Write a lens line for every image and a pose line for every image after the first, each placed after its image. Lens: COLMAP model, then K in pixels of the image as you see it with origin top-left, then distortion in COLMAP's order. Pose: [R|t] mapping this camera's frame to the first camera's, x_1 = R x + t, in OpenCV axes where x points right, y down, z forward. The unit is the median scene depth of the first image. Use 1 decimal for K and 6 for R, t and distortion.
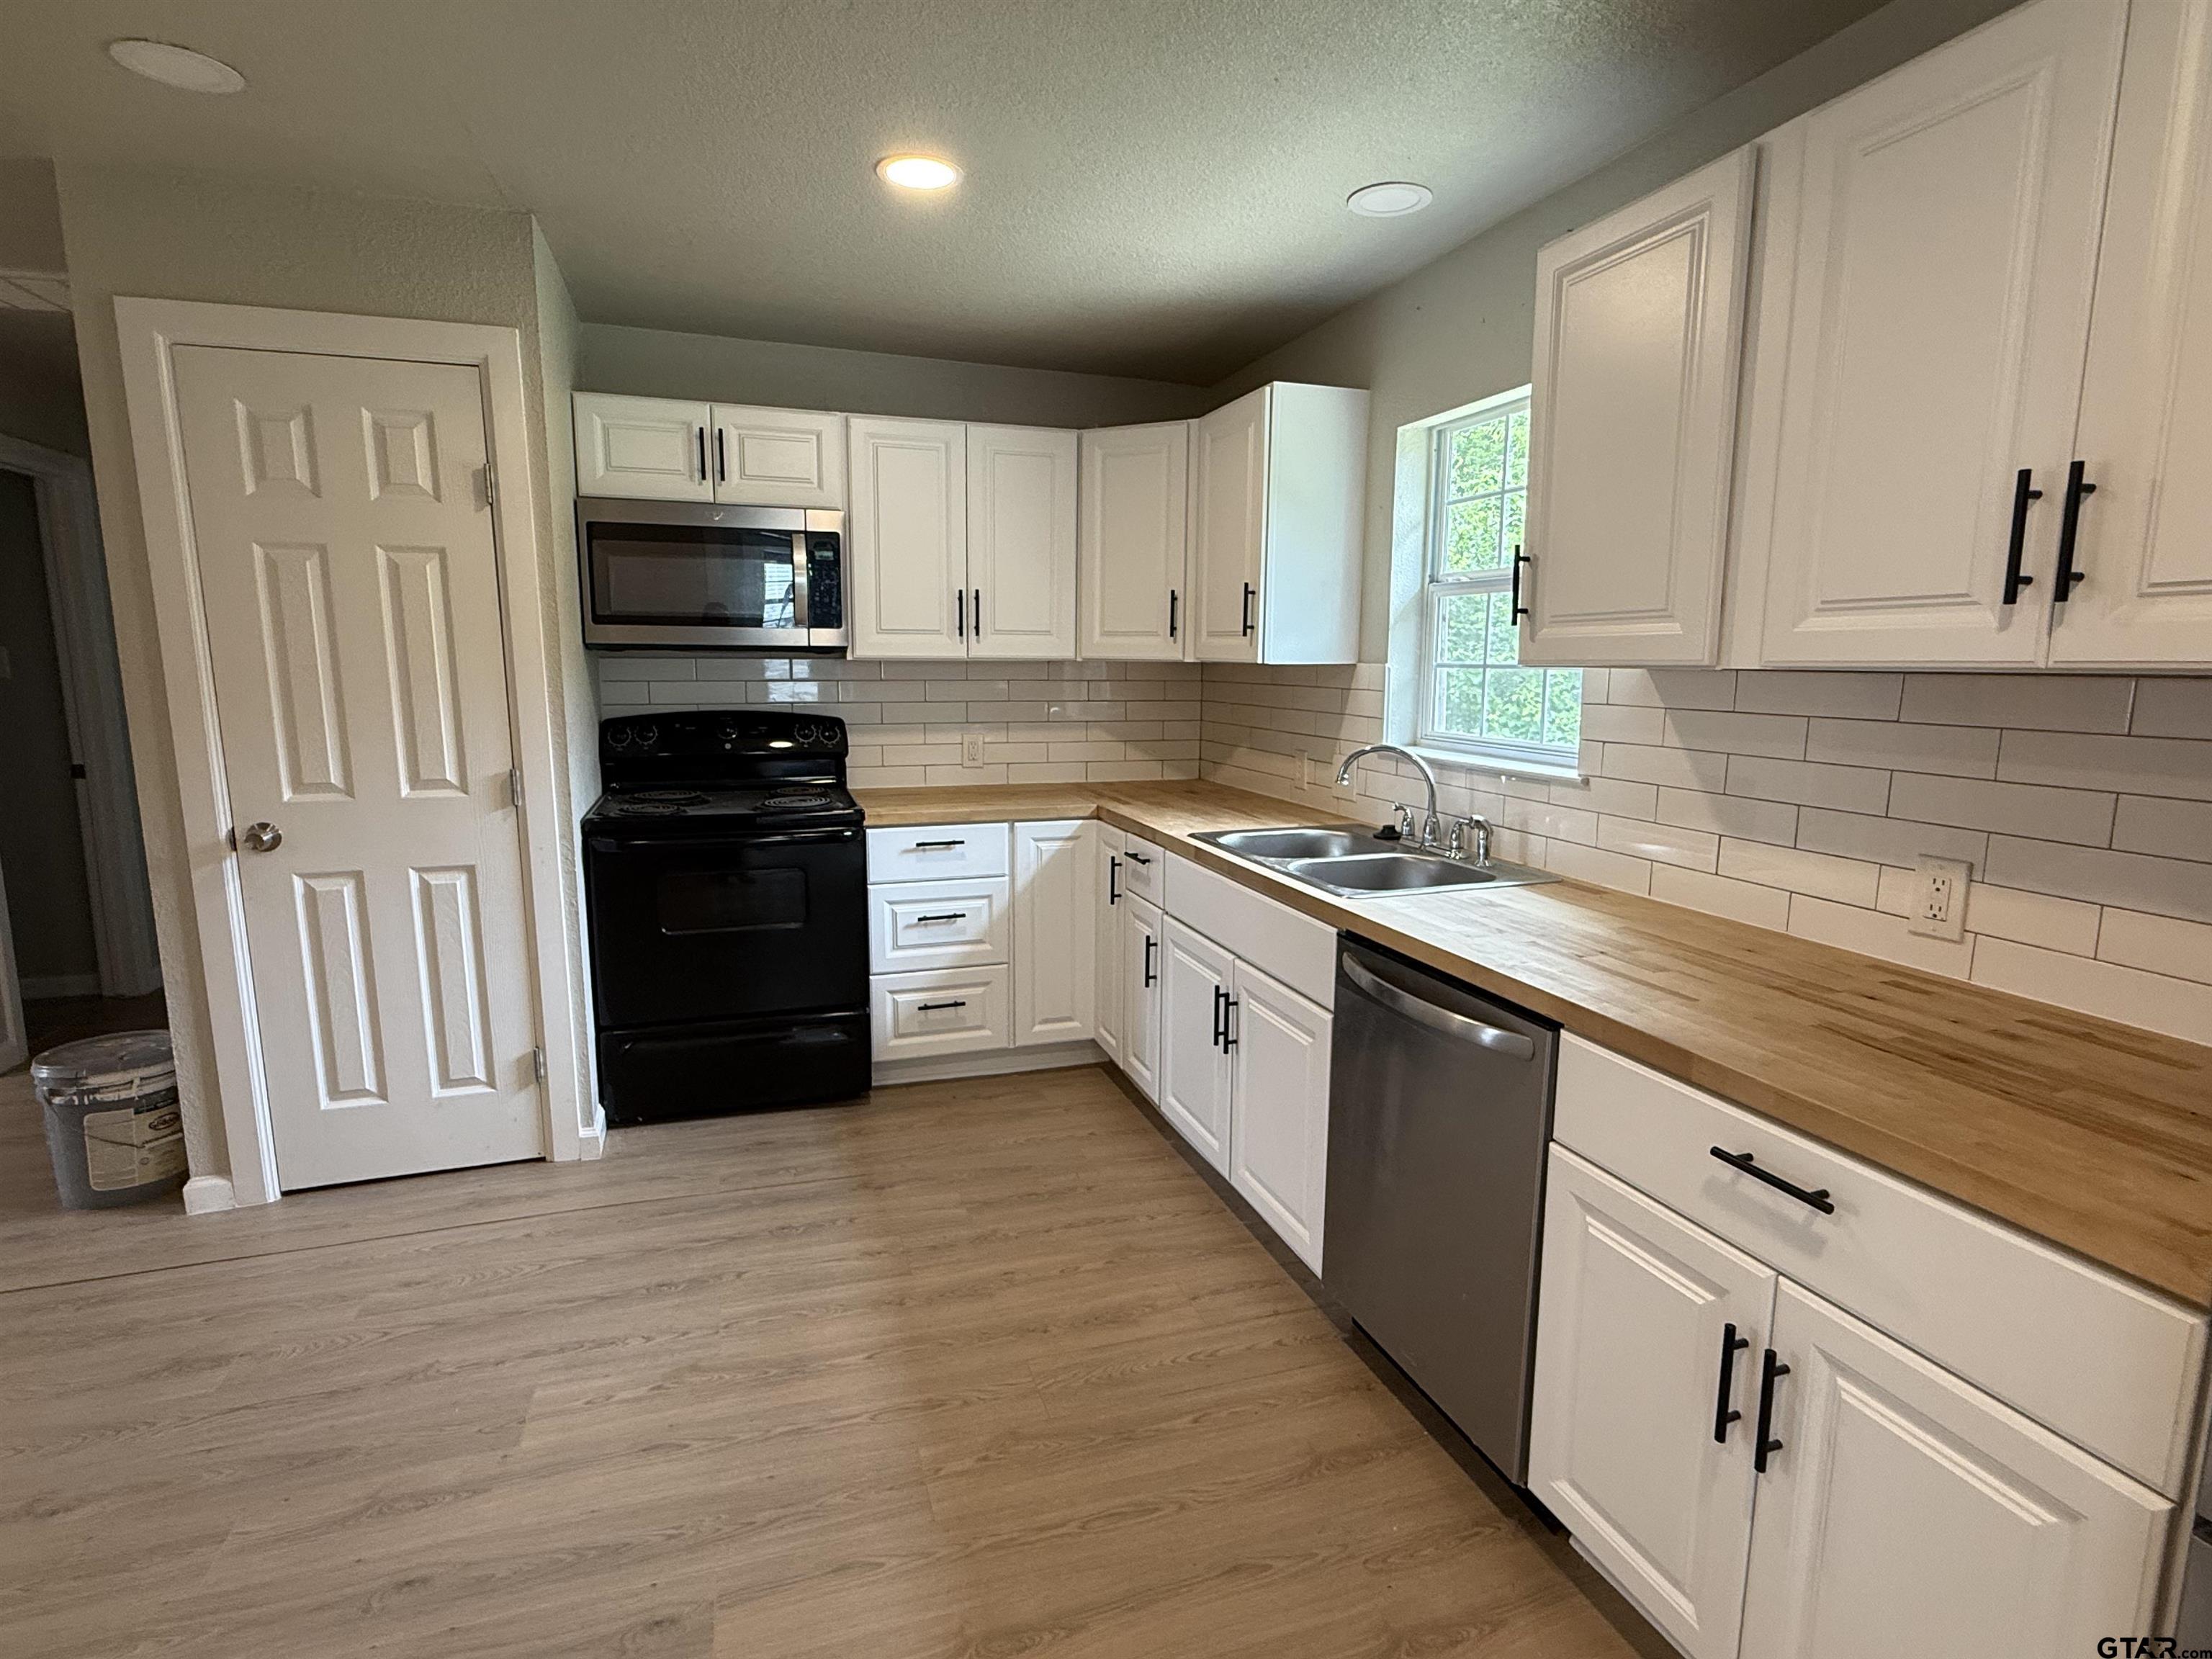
lens RADIAL K [[1112.0, 0, 1104.2], [0, 1112.0, 831.6], [0, 0, 1]] dist [0.001794, 0.000002]
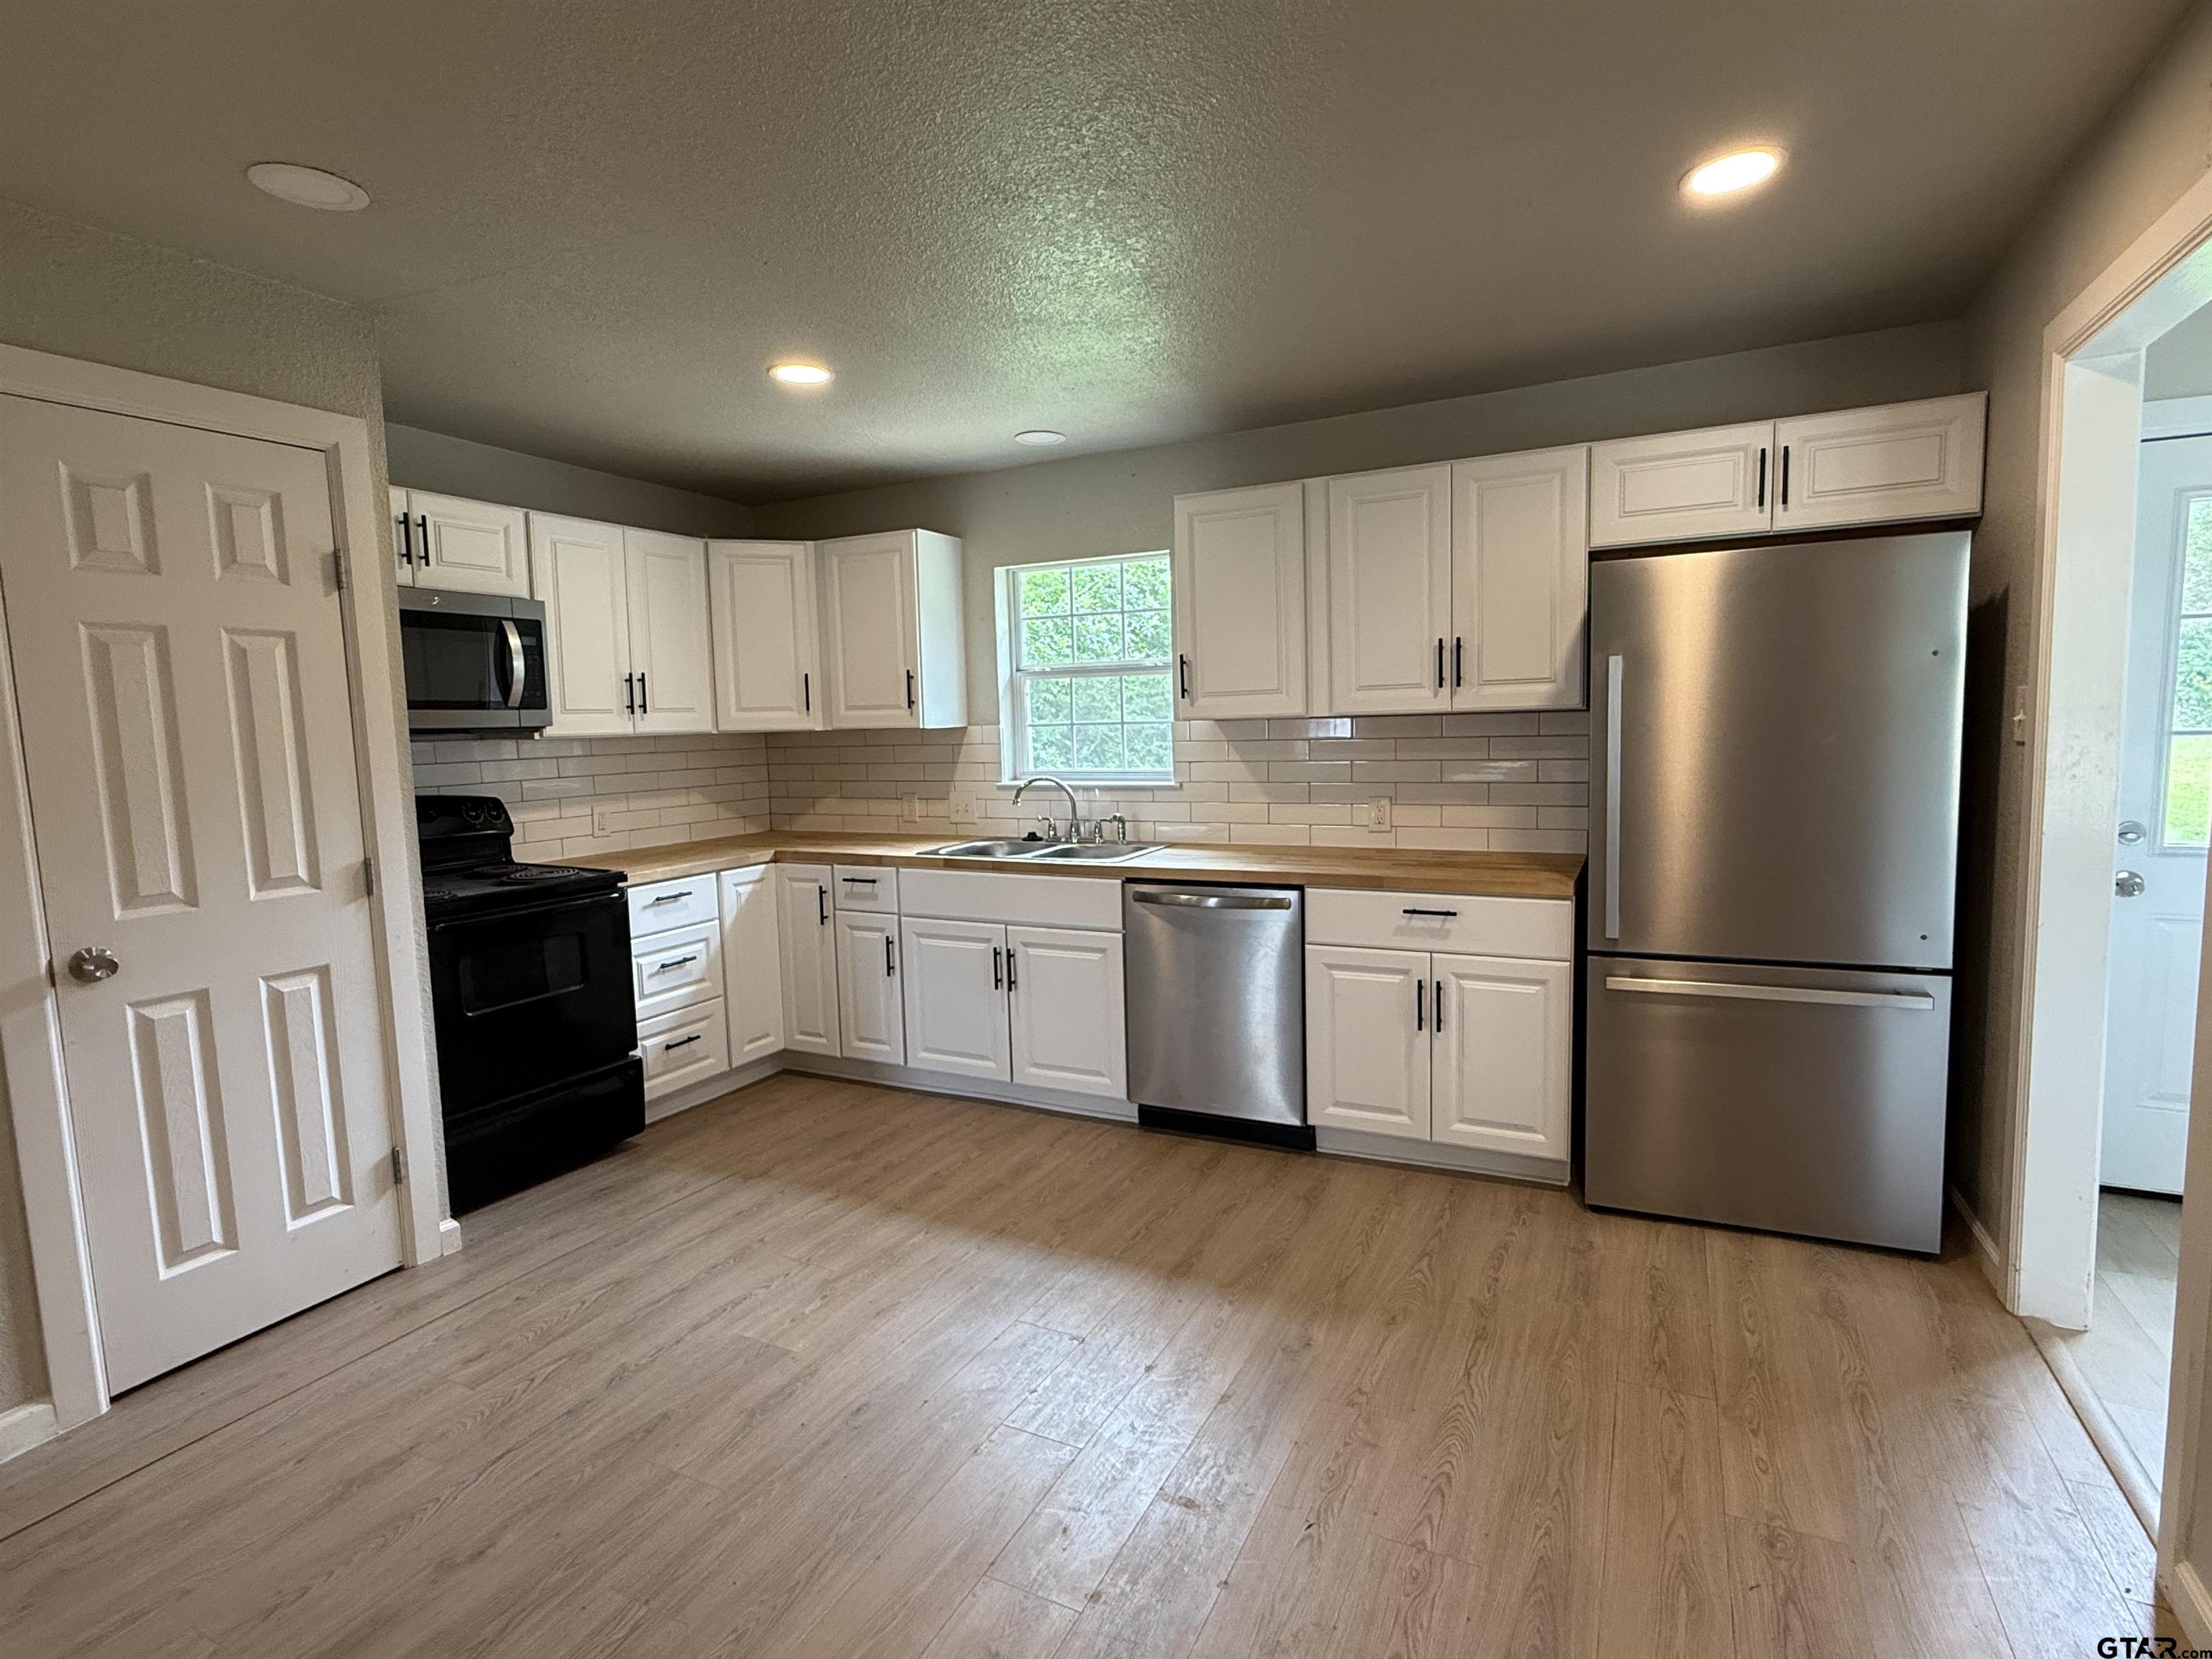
lens RADIAL K [[1112.0, 0, 1113.9], [0, 1112.0, 834.3], [0, 0, 1]] dist [0.001794, 0.000002]
pose [[0.704657, -0.098550, 0.702671, -0.744135], [0.141817, 0.989887, -0.003385, 0.018713], [-0.695231, 0.102036, 0.711507, -0.142352]]
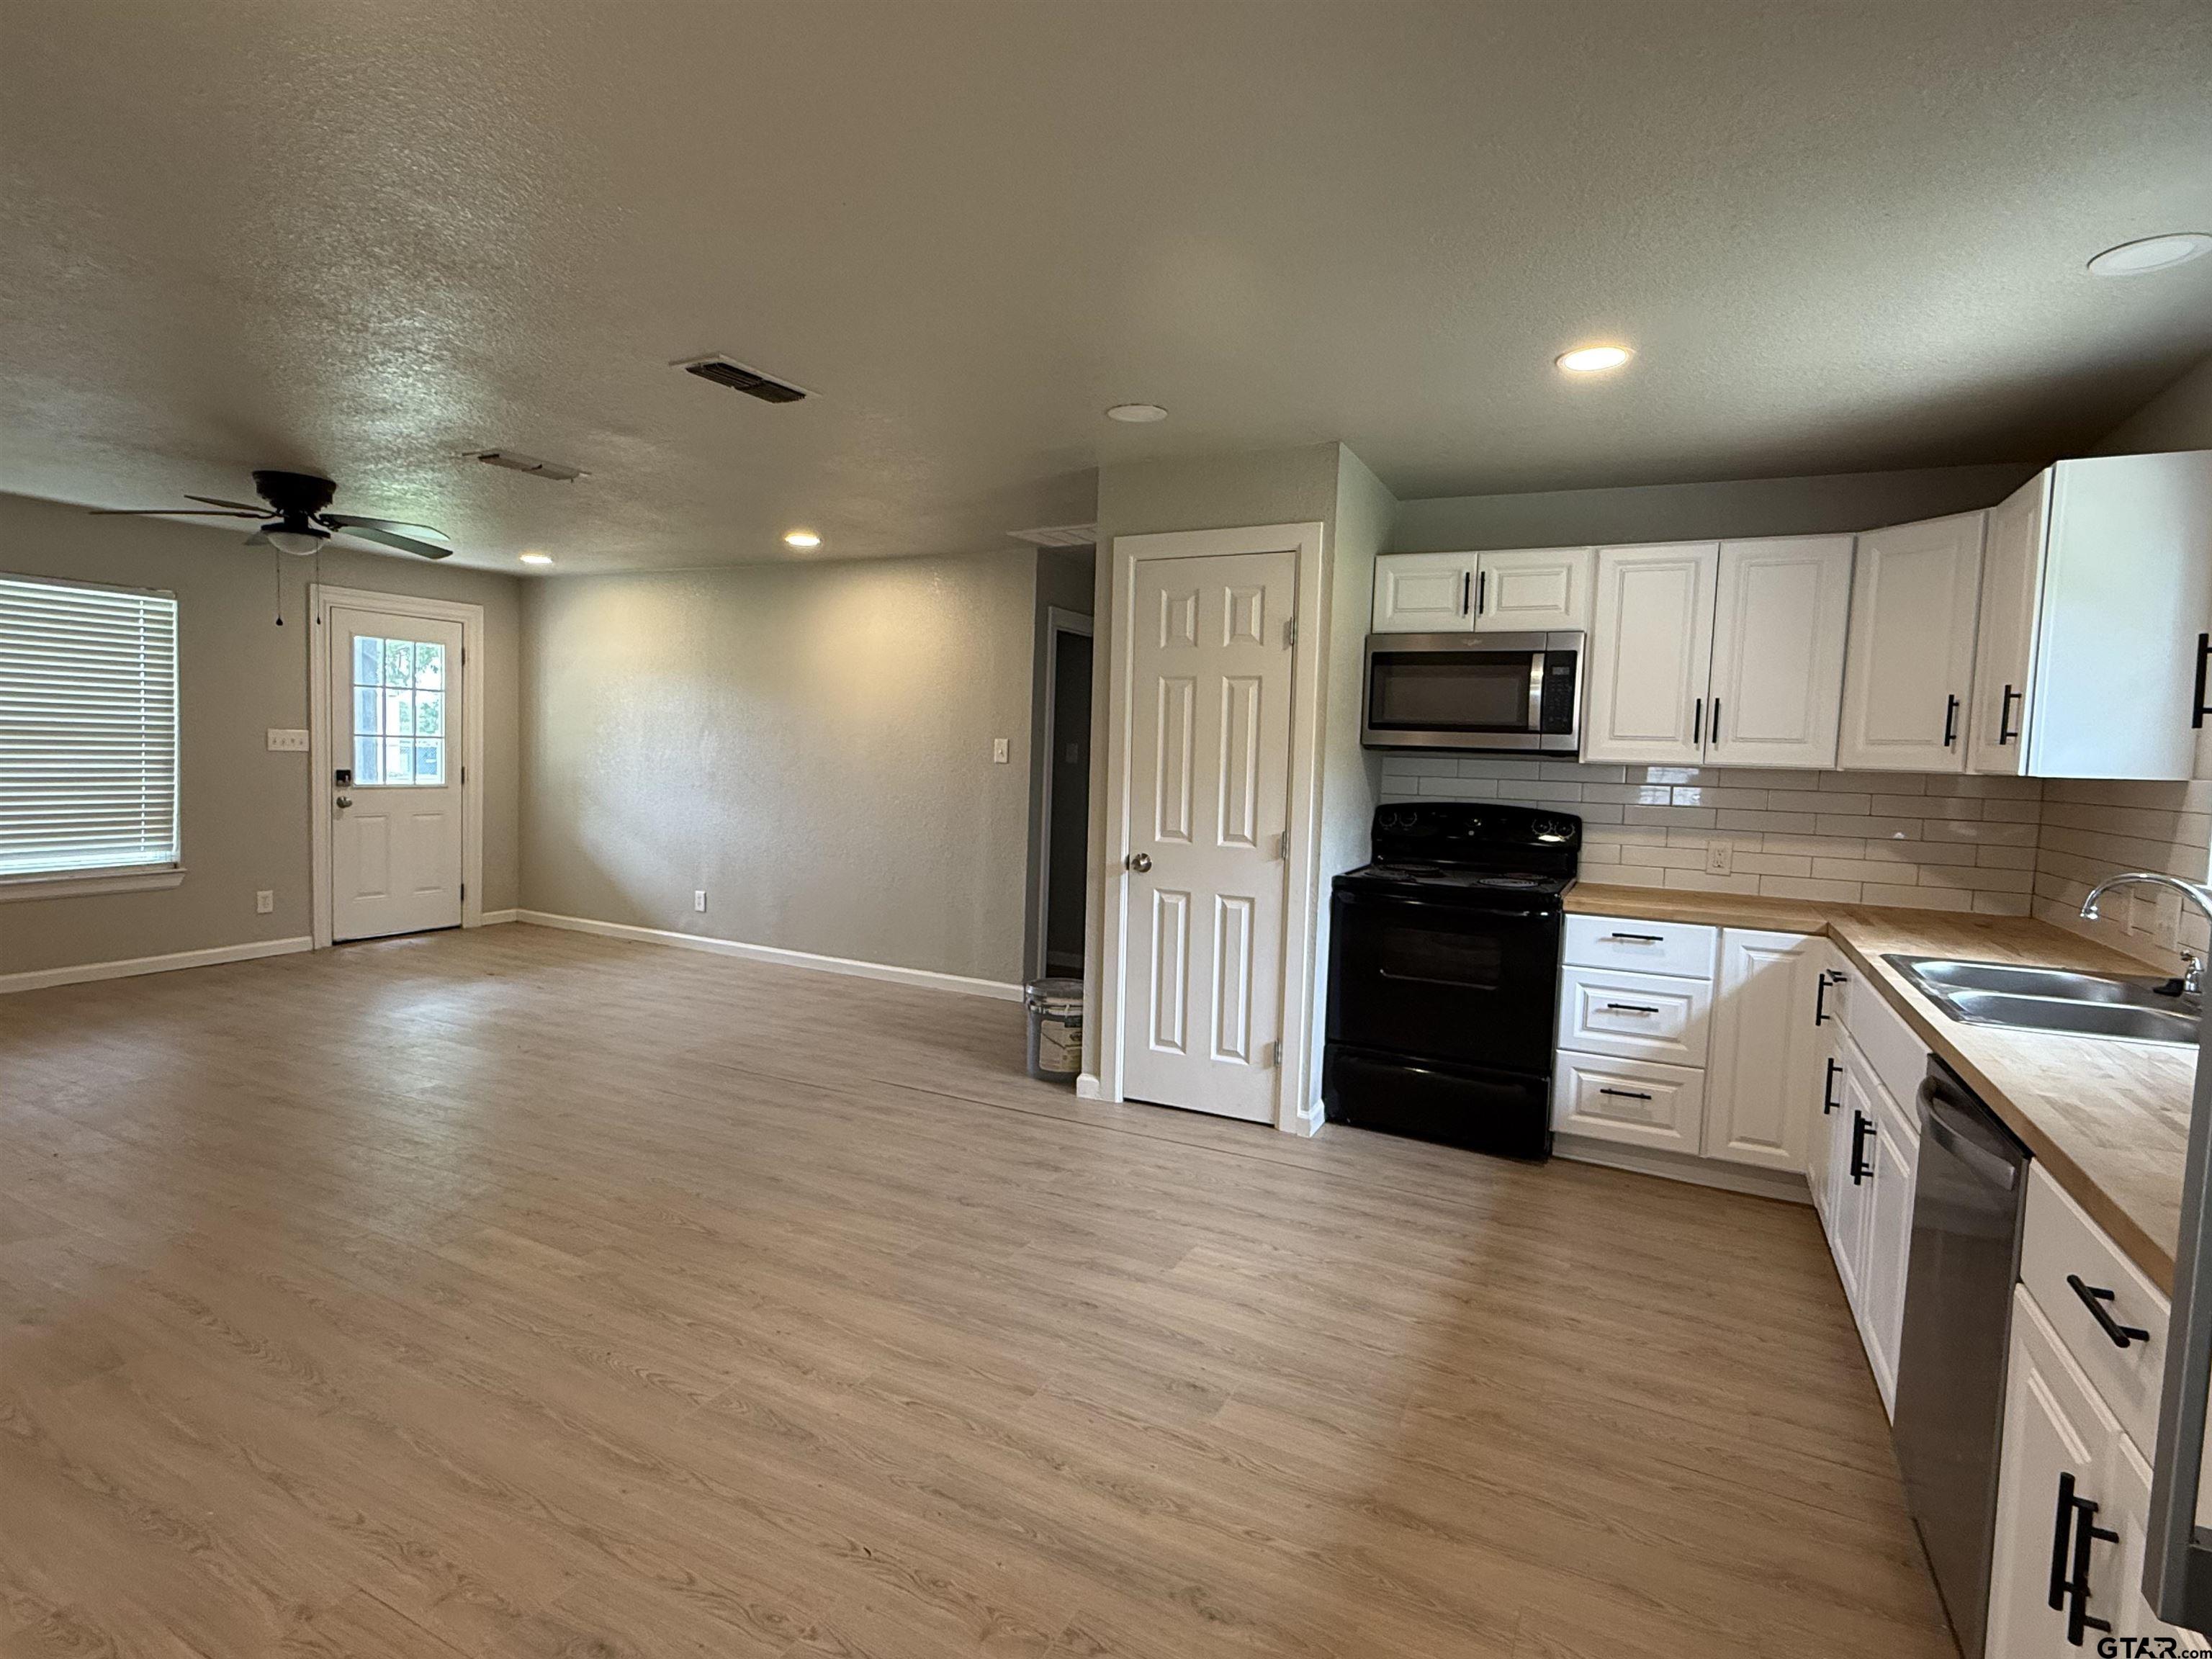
lens RADIAL K [[1112.0, 0, 1105.0], [0, 1112.0, 829.2], [0, 0, 1]] dist [0.001794, 0.000002]
pose [[0.698372, 0.066755, -0.712615, 0.292551], [-0.140535, 0.989049, -0.045075, 0.033898], [0.701803, 0.131626, 0.700105, -0.122397]]
